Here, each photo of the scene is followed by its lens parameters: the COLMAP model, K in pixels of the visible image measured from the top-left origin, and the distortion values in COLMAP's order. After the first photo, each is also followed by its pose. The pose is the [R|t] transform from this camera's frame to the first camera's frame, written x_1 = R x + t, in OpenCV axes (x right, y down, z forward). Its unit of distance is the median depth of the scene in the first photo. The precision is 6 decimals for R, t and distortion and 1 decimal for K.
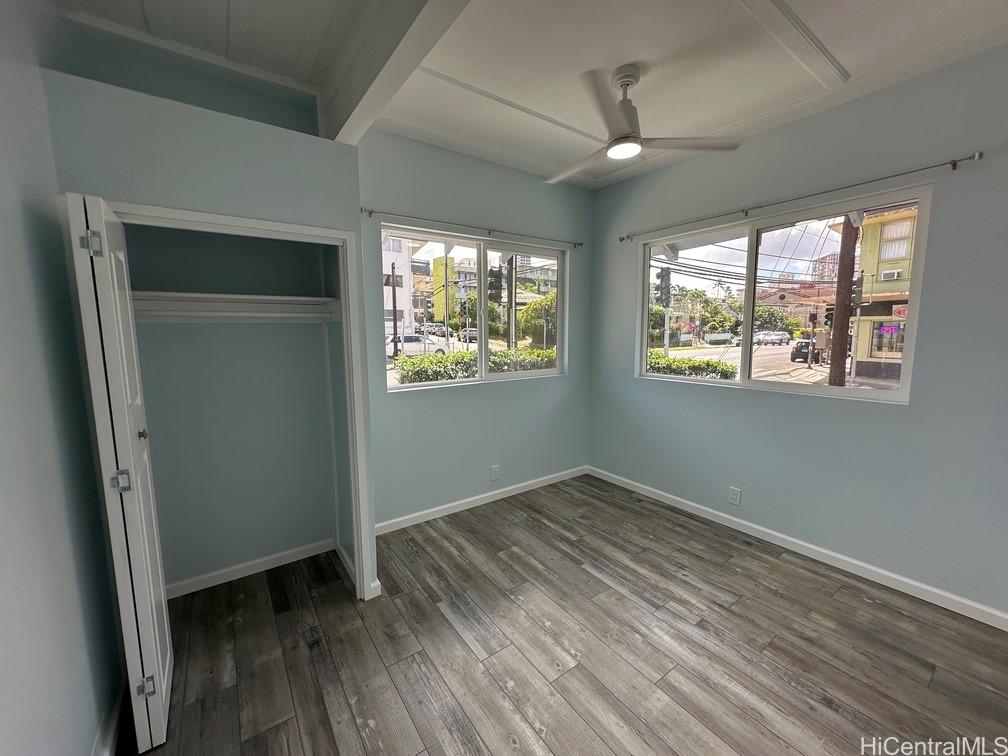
lens RADIAL K [[403.7, 0, 505.7], [0, 403.7, 378.5], [0, 0, 1]] dist [-0.002784, 0.000682]
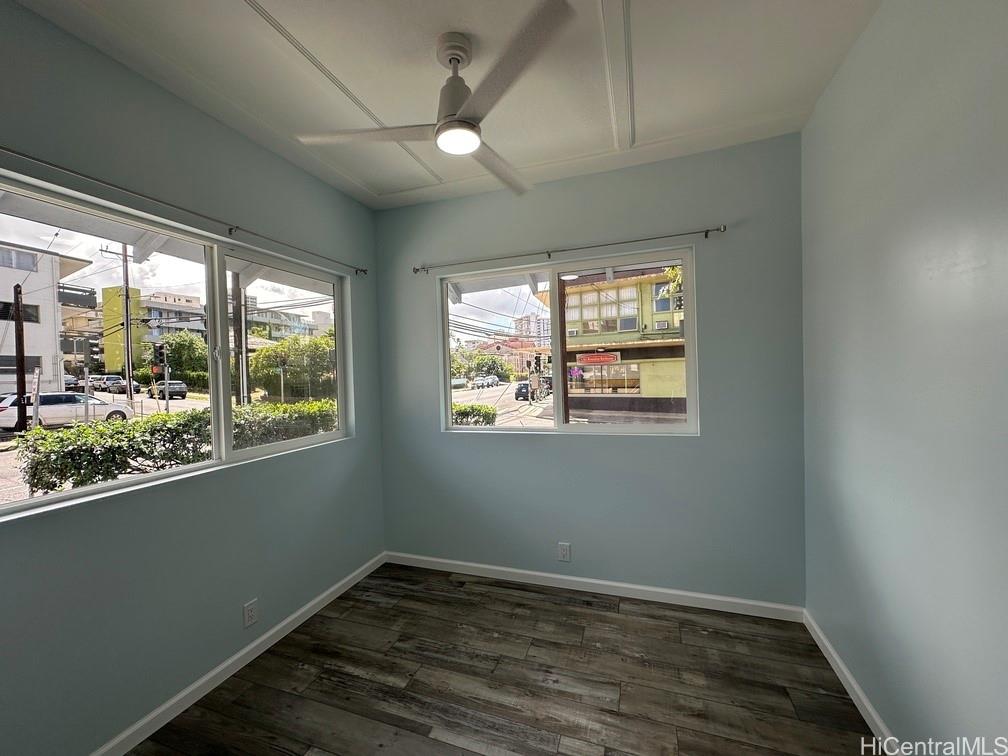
lens RADIAL K [[403.7, 0, 507.3], [0, 403.7, 378.5], [0, 0, 1]] dist [-0.002784, 0.000682]
pose [[0.818453, -0.026549, 0.573959, -0.047402], [0.093744, 0.991717, -0.087804, -0.026984], [-0.566874, 0.125668, 0.814163, 0.226354]]
